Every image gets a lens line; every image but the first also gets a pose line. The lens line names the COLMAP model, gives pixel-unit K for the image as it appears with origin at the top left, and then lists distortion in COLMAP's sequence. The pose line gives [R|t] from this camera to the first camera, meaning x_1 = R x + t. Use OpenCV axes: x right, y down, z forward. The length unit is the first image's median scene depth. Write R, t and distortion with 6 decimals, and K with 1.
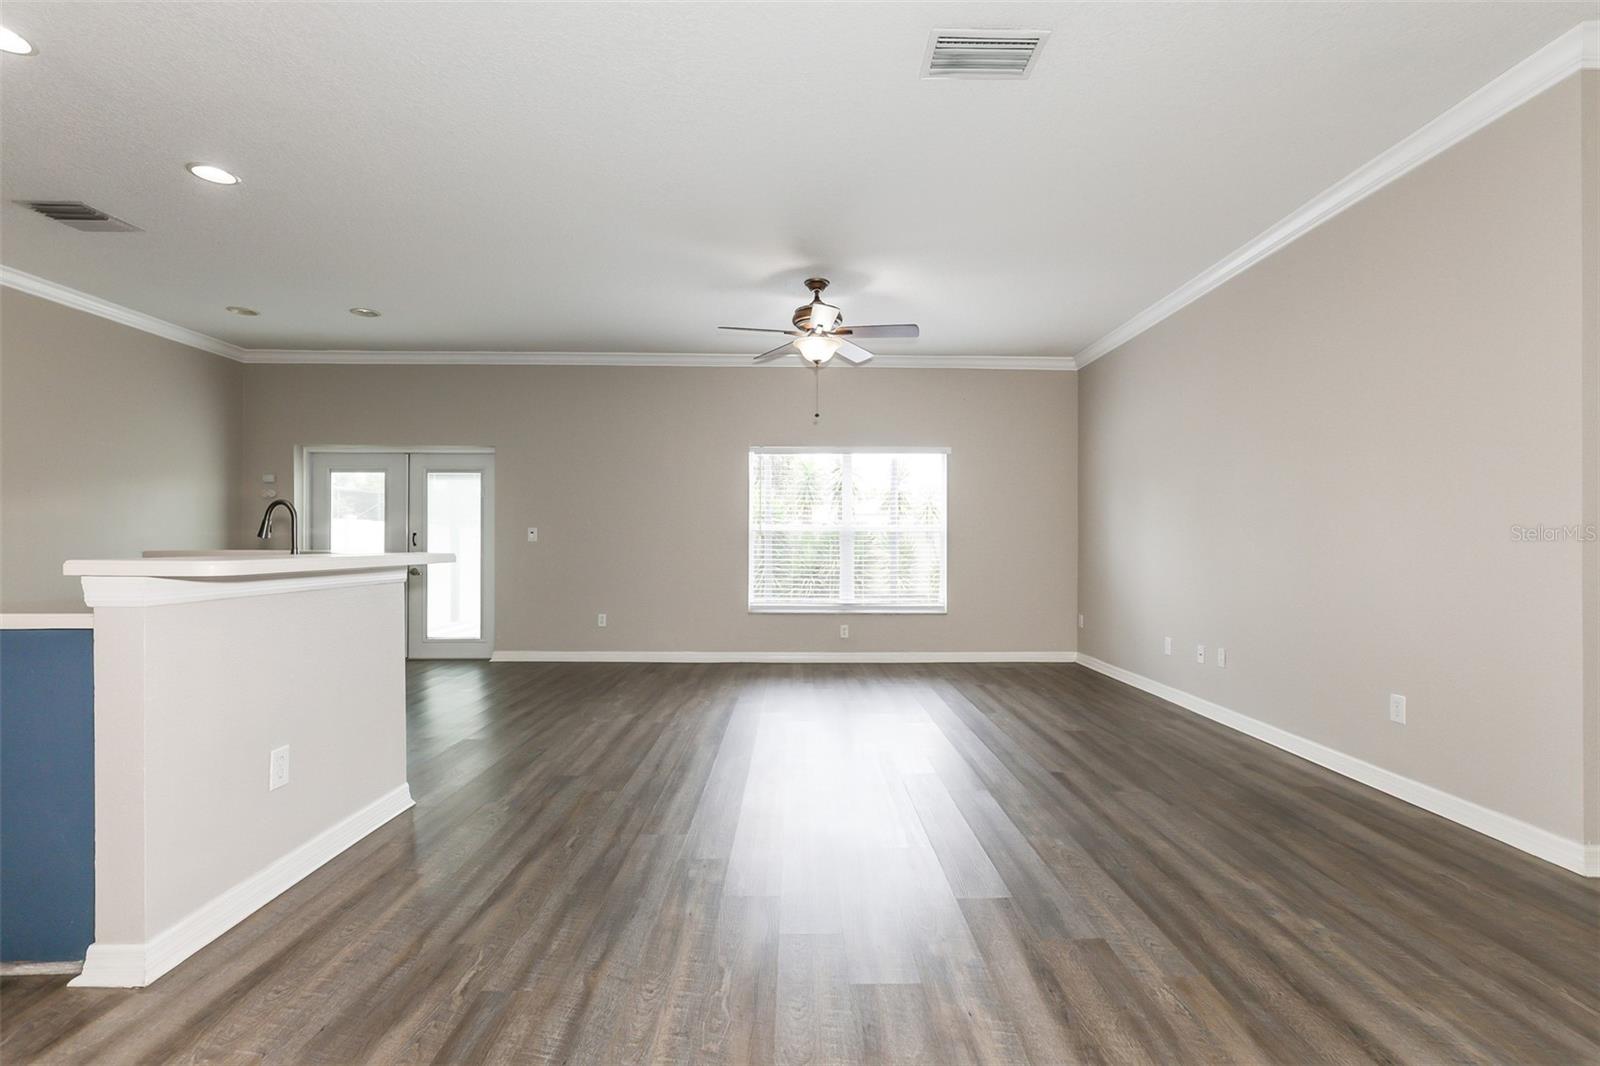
lens RADIAL K [[725.4, 0, 806.5], [0, 725.4, 539.6], [0, 0, 1]] dist [-0.000219, 0.001016]
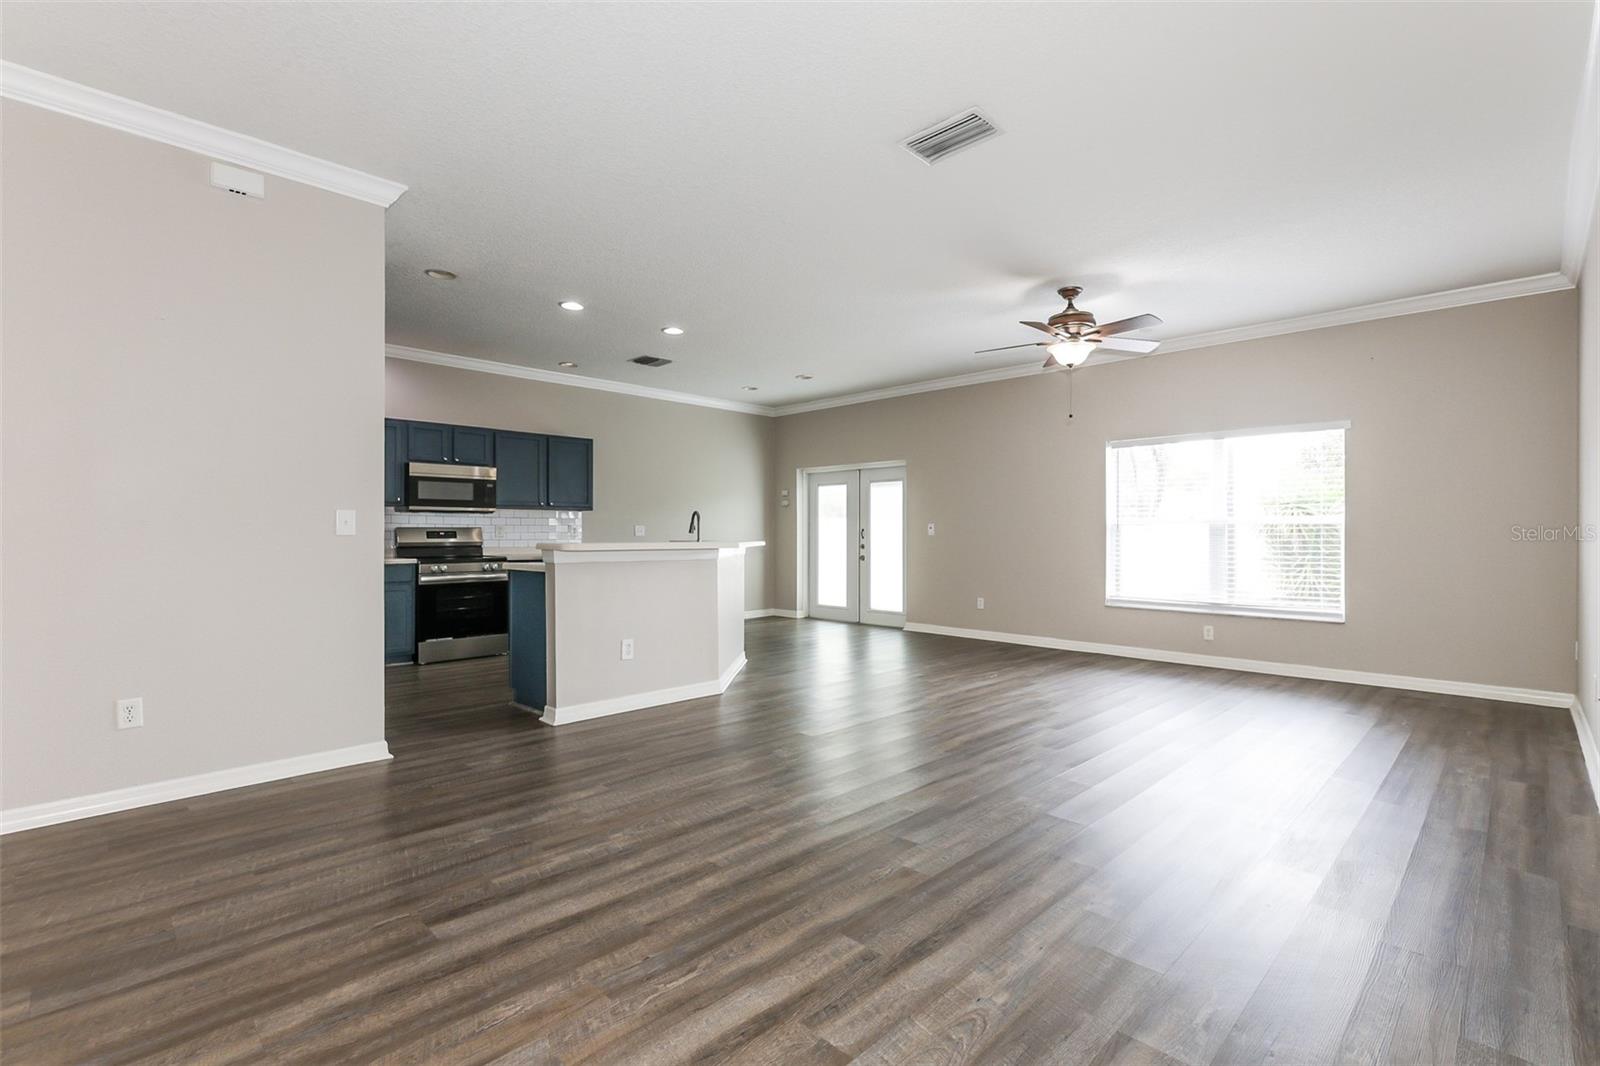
lens RADIAL K [[725.4, 0, 795.9], [0, 725.4, 540.8], [0, 0, 1]] dist [-0.000219, 0.001016]
pose [[0.687370, 0.006778, -0.726276, 0.363486], [0.001538, 0.999941, 0.010788, -0.001483], [0.726306, -0.008533, 0.687318, -0.013358]]
